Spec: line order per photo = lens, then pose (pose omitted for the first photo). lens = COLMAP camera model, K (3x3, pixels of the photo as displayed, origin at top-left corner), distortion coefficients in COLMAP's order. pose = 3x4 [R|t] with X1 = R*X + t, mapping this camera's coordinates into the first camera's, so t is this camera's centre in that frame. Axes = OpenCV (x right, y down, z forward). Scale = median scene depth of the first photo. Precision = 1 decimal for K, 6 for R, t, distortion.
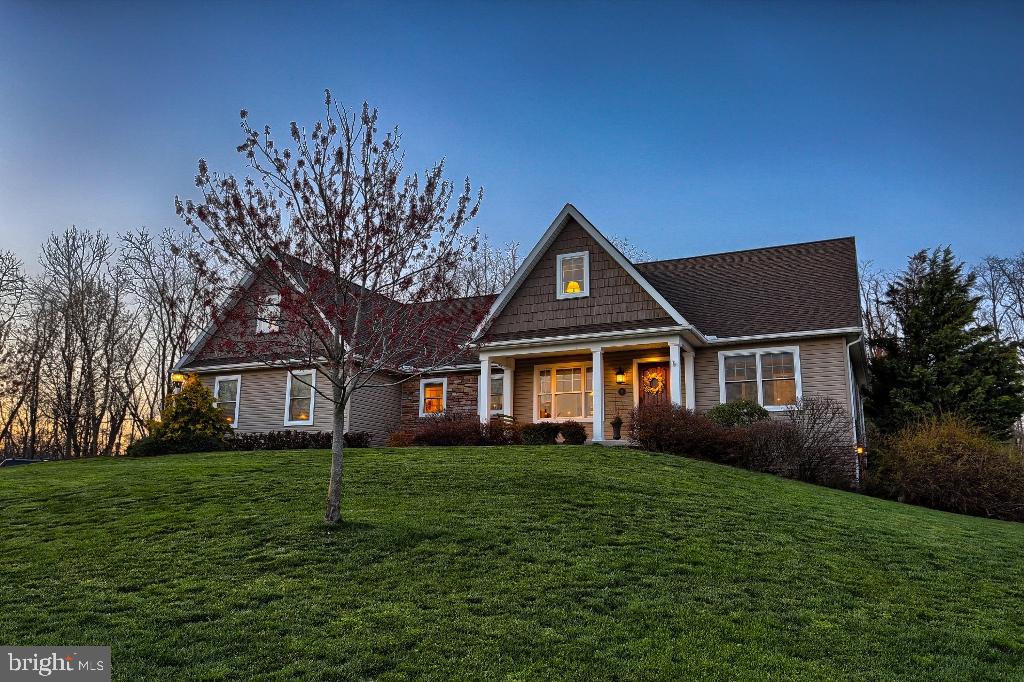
lens RADIAL K [[812.4, 0, 533.9], [0, 812.4, 357.3], [0, 0, 1]] dist [0.095722, -0.001138]
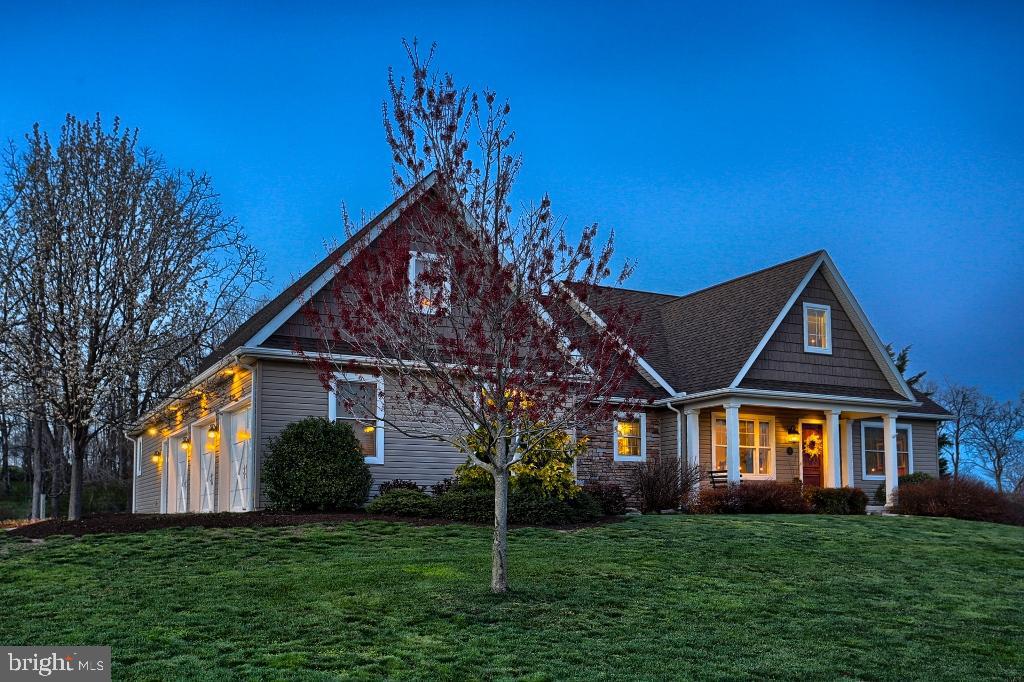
lens RADIAL K [[966.9, 0, 511.4], [0, 966.9, 407.4], [0, 0, 1]] dist [0.131497, -0.004249]
pose [[0.593072, 0.080104, 0.801155, -1.014966], [-0.143396, 0.989639, 0.007202, 0.029820], [-0.792277, -0.119154, 0.598414, 0.570025]]
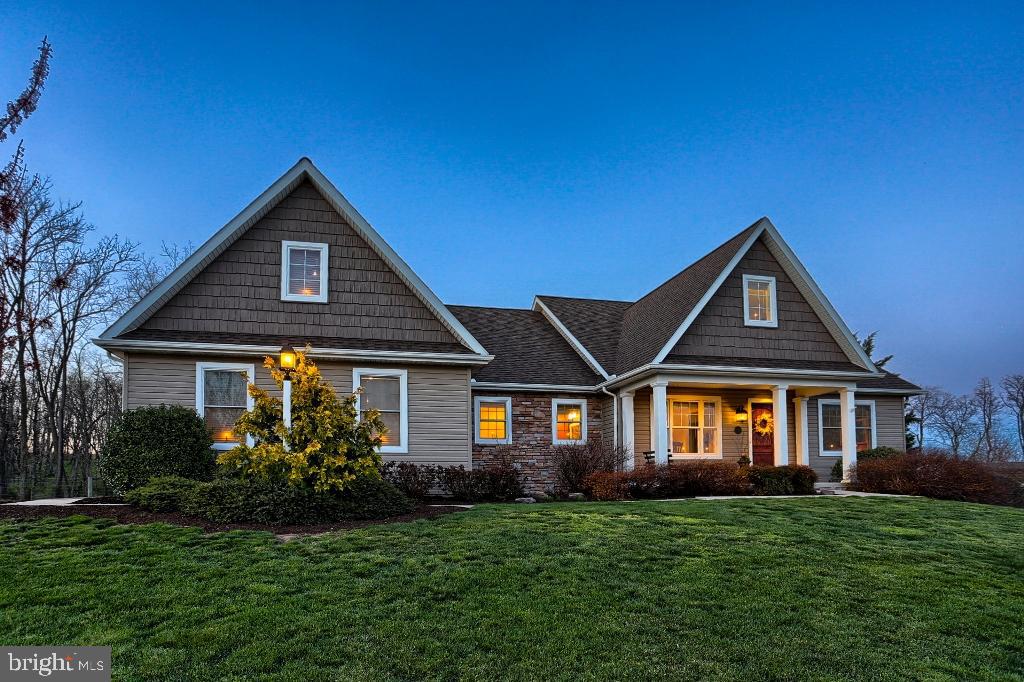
lens RADIAL K [[522.8, 0, 467.9], [0, 522.8, 451.4], [0, 0, 1]] dist [-0.000128, 0.001145]
pose [[0.799528, 0.018420, 0.600346, -0.533575], [-0.095369, 0.990743, 0.096611, 0.037560], [-0.593009, -0.134498, 0.793884, 0.681519]]
